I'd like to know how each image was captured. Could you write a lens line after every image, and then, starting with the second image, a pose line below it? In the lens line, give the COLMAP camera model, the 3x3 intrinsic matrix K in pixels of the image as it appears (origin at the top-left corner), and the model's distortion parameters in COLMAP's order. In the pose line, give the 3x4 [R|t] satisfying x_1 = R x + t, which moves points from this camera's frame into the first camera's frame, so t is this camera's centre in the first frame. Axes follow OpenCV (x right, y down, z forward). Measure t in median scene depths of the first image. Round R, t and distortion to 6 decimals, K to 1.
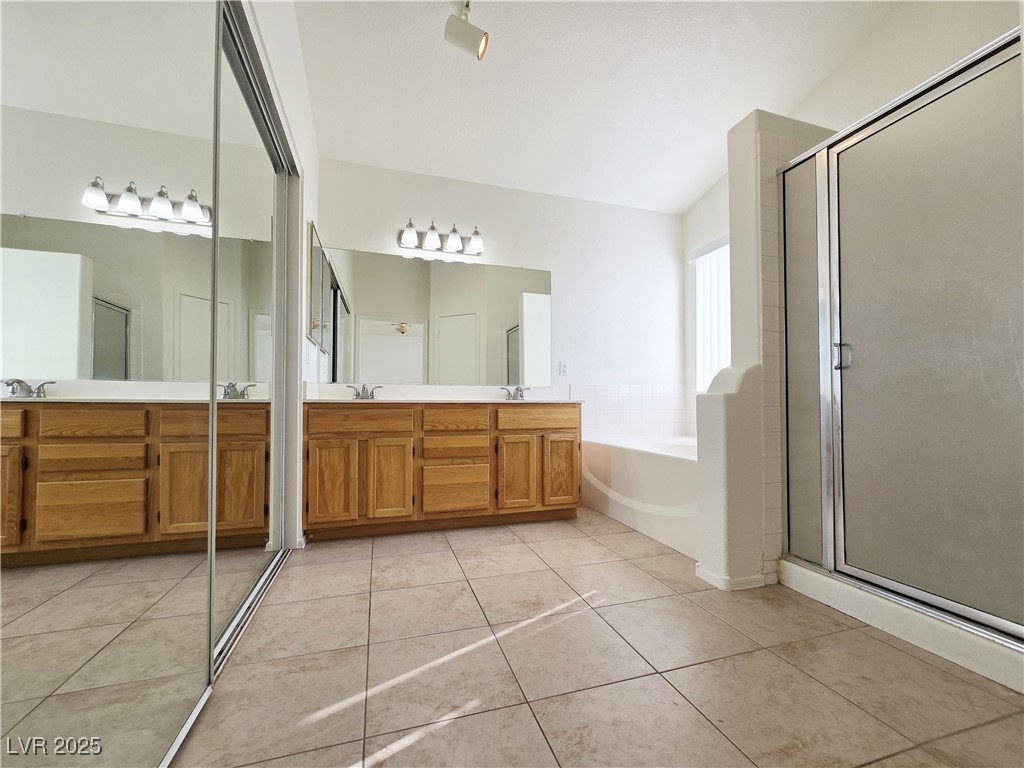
lens RADIAL K [[418.7, 0, 517.0], [0, 418.7, 393.2], [0, 0, 1]] dist [-0.001101, -0.000132]
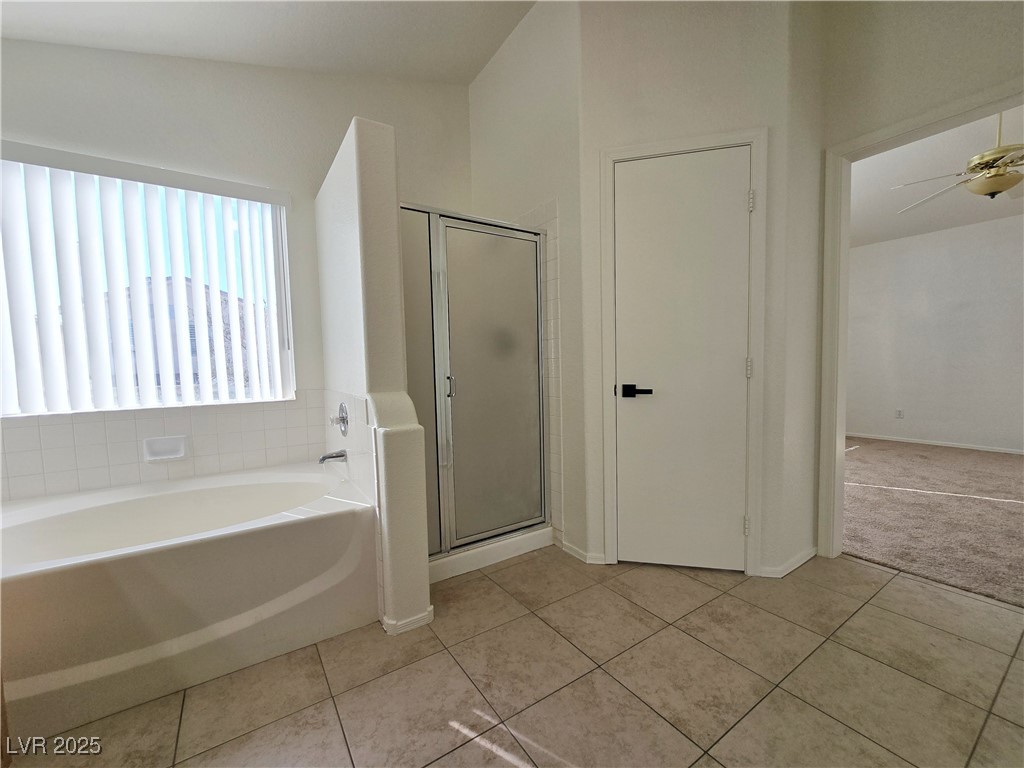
lens RADIAL K [[418.7, 0, 517.0], [0, 418.7, 393.2], [0, 0, 1]] dist [-0.001101, -0.000132]
pose [[-0.272217, -0.056964, 0.960548, -0.522805], [-0.001042, 0.998263, 0.058905, -0.139749], [-0.962235, 0.015034, -0.271804, 1.132119]]
